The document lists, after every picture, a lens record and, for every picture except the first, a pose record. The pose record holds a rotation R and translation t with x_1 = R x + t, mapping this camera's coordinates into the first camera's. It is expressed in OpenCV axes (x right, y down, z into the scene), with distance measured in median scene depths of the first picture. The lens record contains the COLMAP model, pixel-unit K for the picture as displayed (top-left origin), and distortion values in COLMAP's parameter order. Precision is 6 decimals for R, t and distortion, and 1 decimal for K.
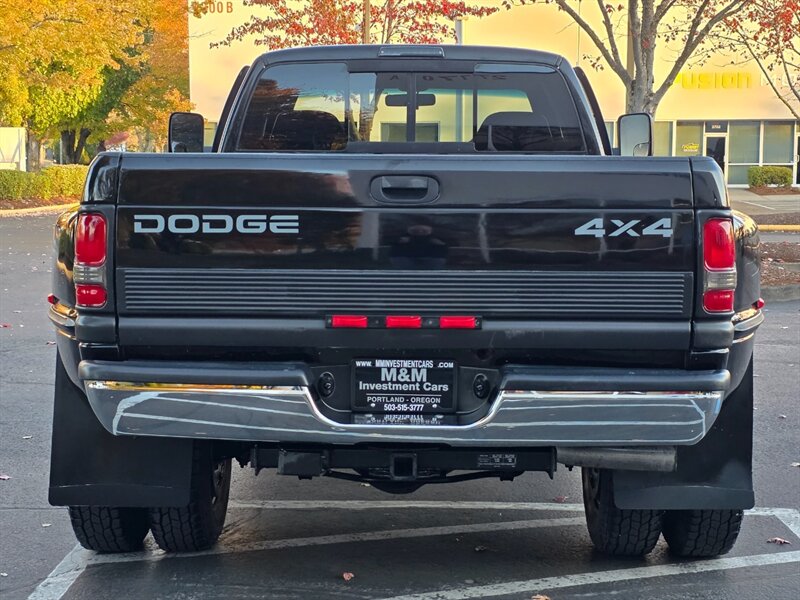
lens RADIAL K [[1447.1, 0, 400.8], [0, 1447.1, 297.6], [0, 0, 1]] dist [0.146926, -0.309616]
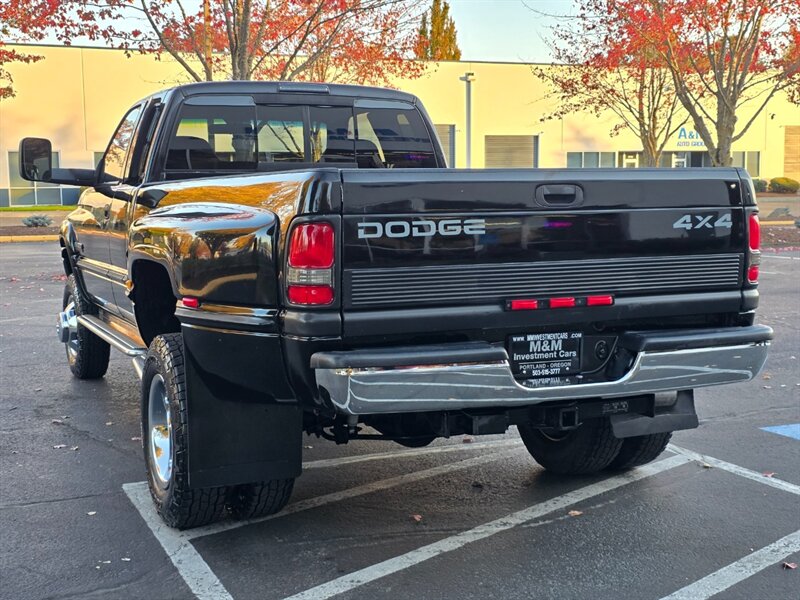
lens RADIAL K [[1128.3, 0, 400.3], [0, 1128.3, 300.4], [0, 0, 1]] dist [0.094542, -0.084570]
pose [[0.907527, -0.056477, 0.416179, -0.471045], [0.052944, 0.998396, 0.020037, -0.010565], [-0.416643, 0.003850, 0.909062, 0.157539]]
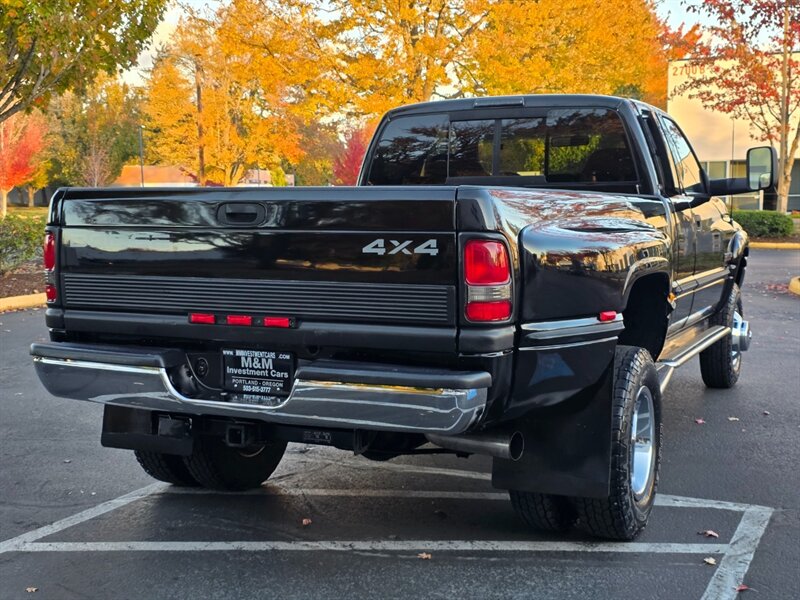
lens RADIAL K [[1128.3, 0, 400.3], [0, 1128.3, 300.4], [0, 0, 1]] dist [0.094542, -0.084570]
pose [[0.914068, 0.028333, -0.404571, 0.468035], [-0.028683, 0.999575, 0.005196, -0.008548], [0.404546, 0.006855, 0.914492, 0.144653]]
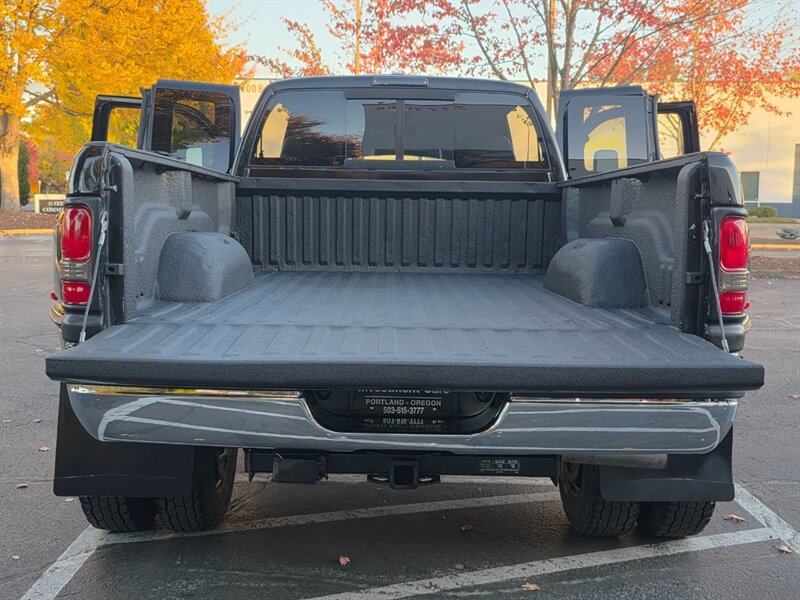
lens RADIAL K [[975.9, 0, 395.5], [0, 975.9, 304.2], [0, 0, 1]] dist [0.058925, -0.020809]
pose [[0.999808, 0.006246, 0.018571, -0.014605], [-0.006490, 0.999893, 0.013074, -0.003458], [-0.018488, -0.013192, 0.999742, 0.320118]]
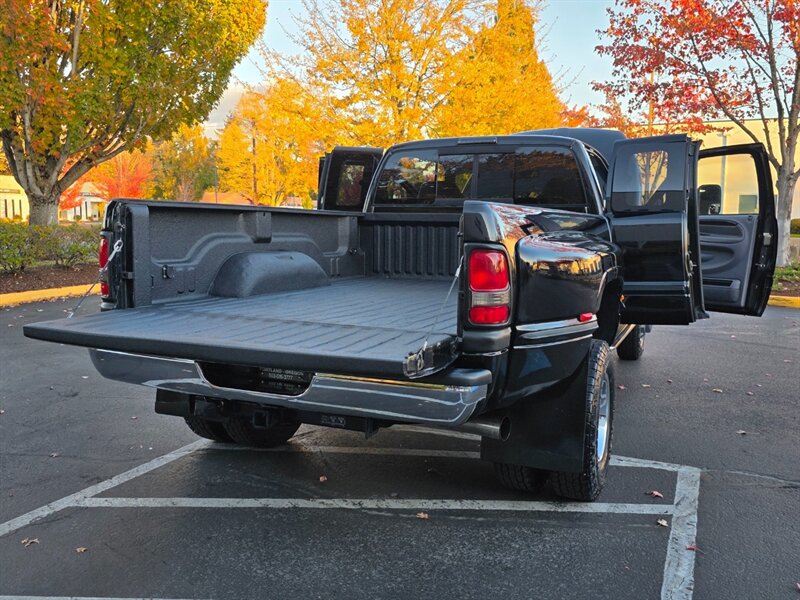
lens RADIAL K [[734.7, 0, 402.5], [0, 734.7, 297.9], [0, 0, 1]] dist [0.053884, -0.008294]
pose [[0.922418, 0.049092, -0.383061, 0.357773], [-0.043624, 0.998784, 0.022955, -0.022068], [0.383722, -0.004464, 0.923438, 0.344420]]
